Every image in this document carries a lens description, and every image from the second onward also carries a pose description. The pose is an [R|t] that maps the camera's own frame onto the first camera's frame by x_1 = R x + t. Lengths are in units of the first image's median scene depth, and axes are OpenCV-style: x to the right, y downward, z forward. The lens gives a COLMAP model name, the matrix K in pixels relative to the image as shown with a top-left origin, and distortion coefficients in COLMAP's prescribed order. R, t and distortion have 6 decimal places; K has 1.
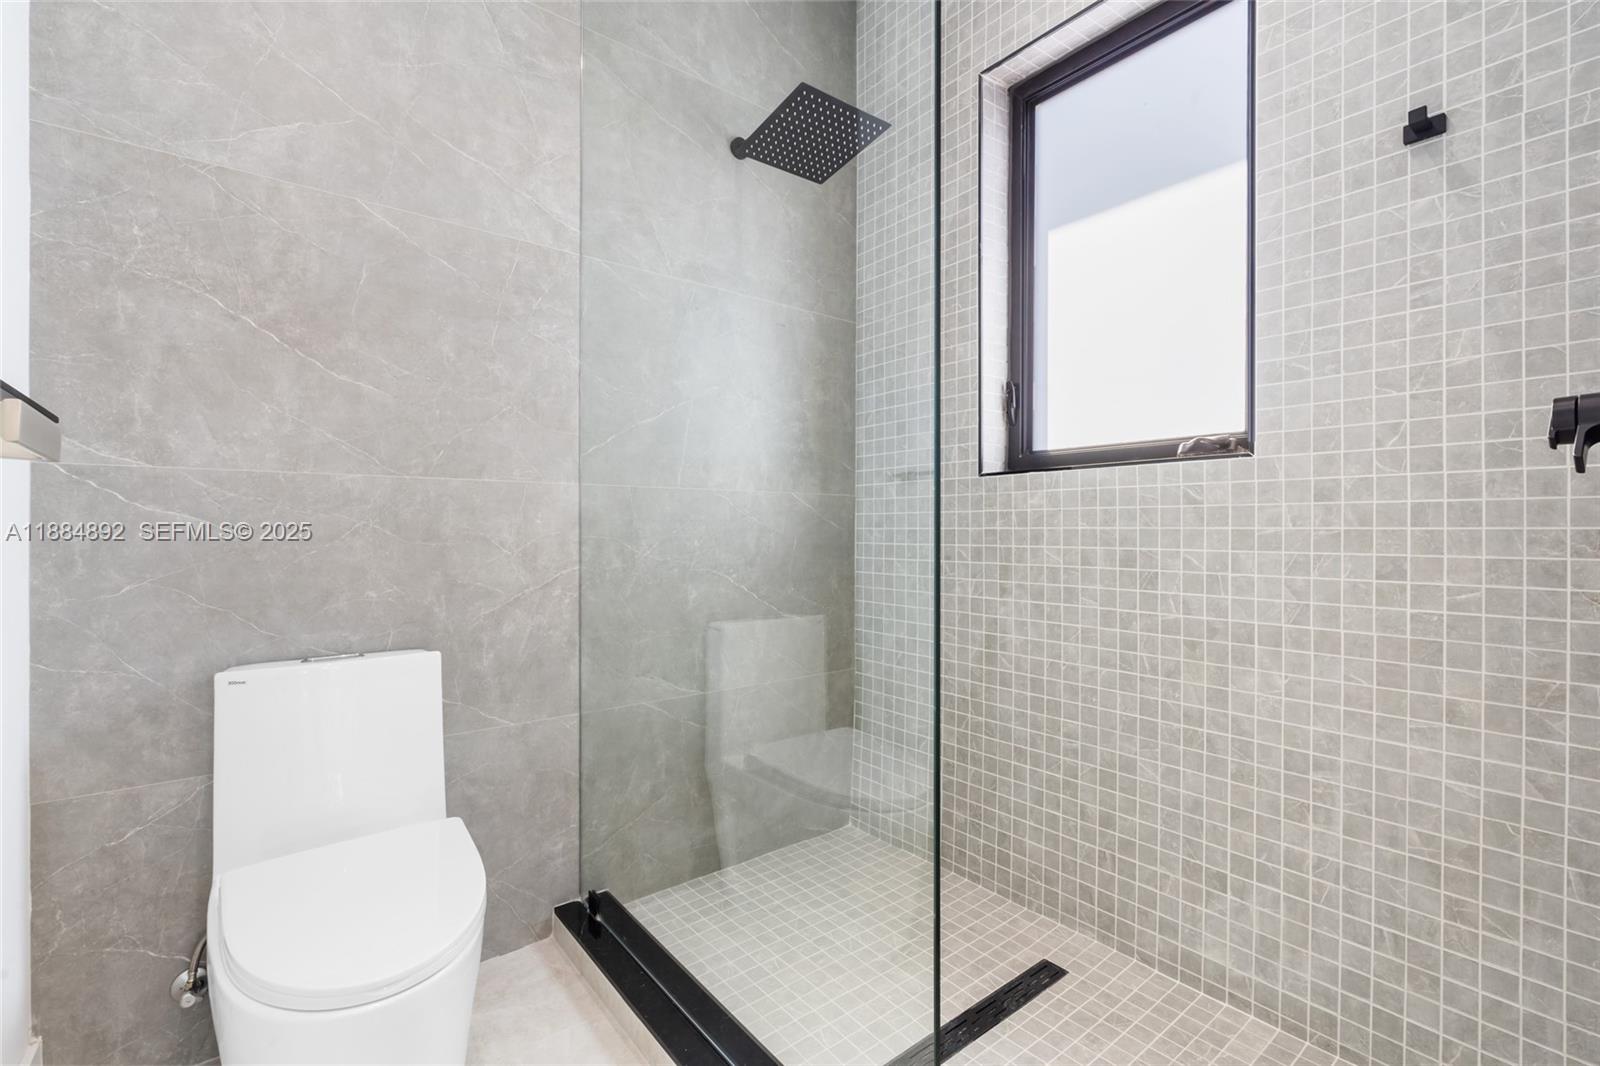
lens RADIAL K [[715.8, 0, 803.7], [0, 715.8, 535.9], [0, 0, 1]] dist [-0.002722, 0.000271]
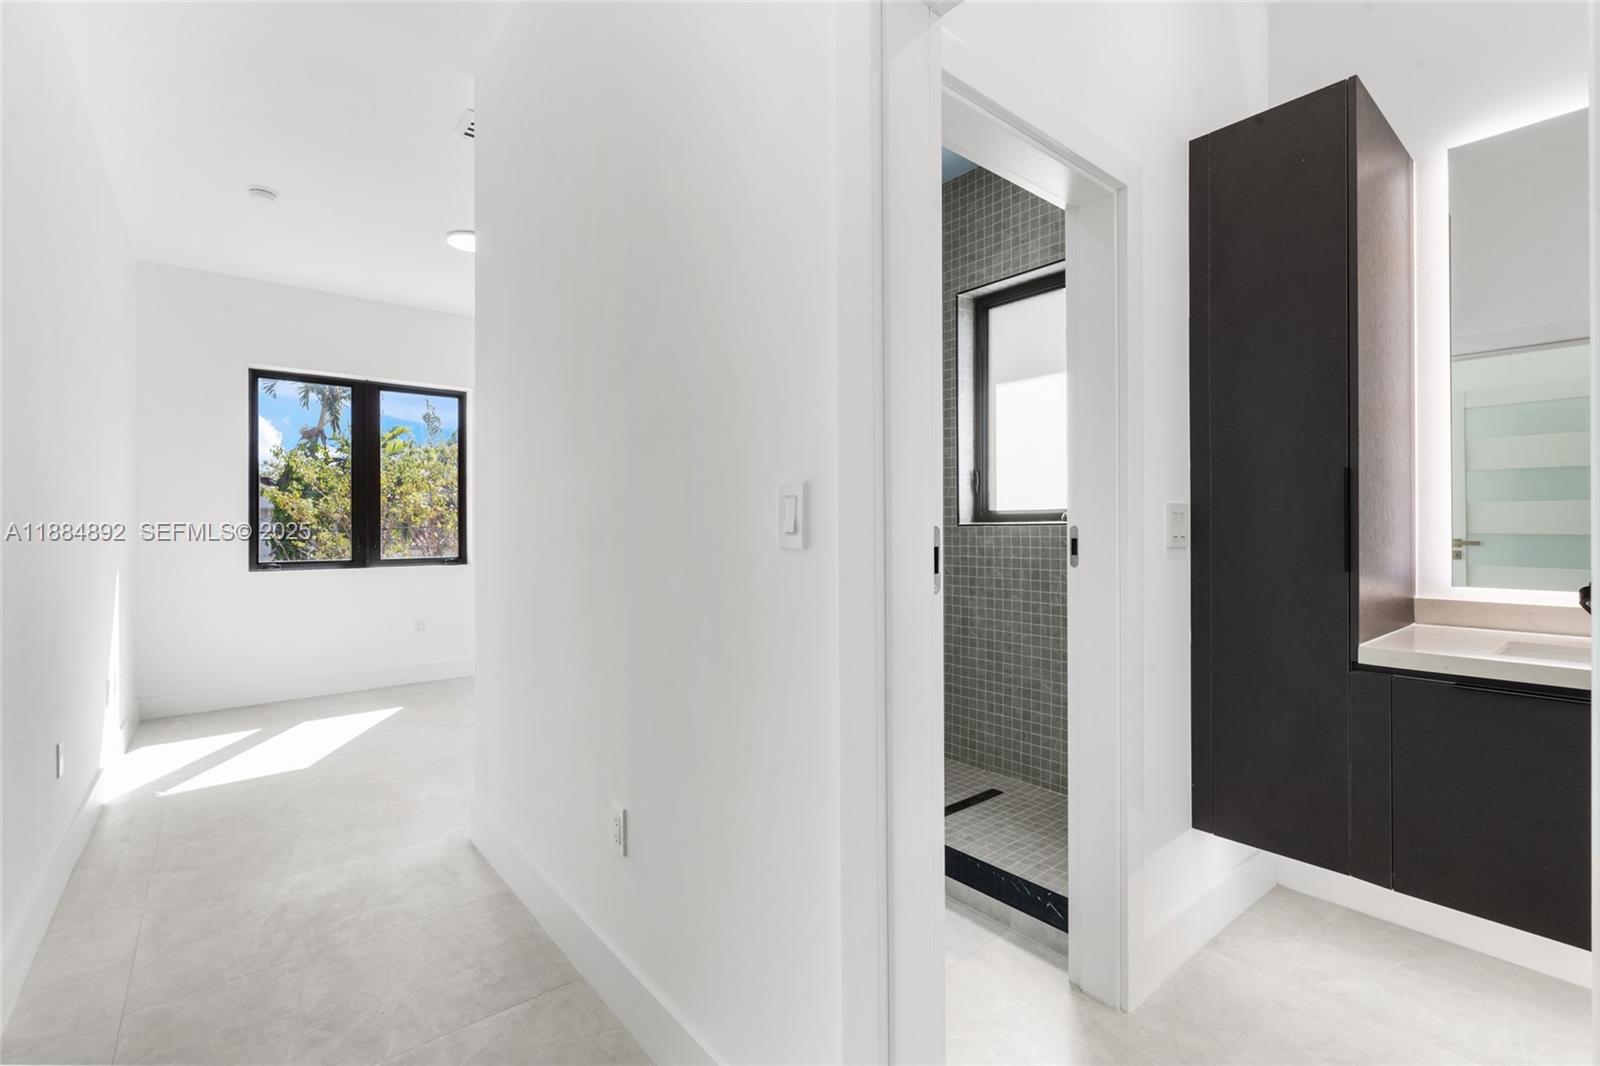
lens RADIAL K [[715.8, 0, 795.2], [0, 715.8, 527.4], [0, 0, 1]] dist [-0.002722, 0.000271]
pose [[0.999978, -0.004558, 0.004734, -0.182673], [0.004589, 0.999967, -0.006717, -0.081346], [-0.004703, 0.006739, 0.999966, -0.856994]]
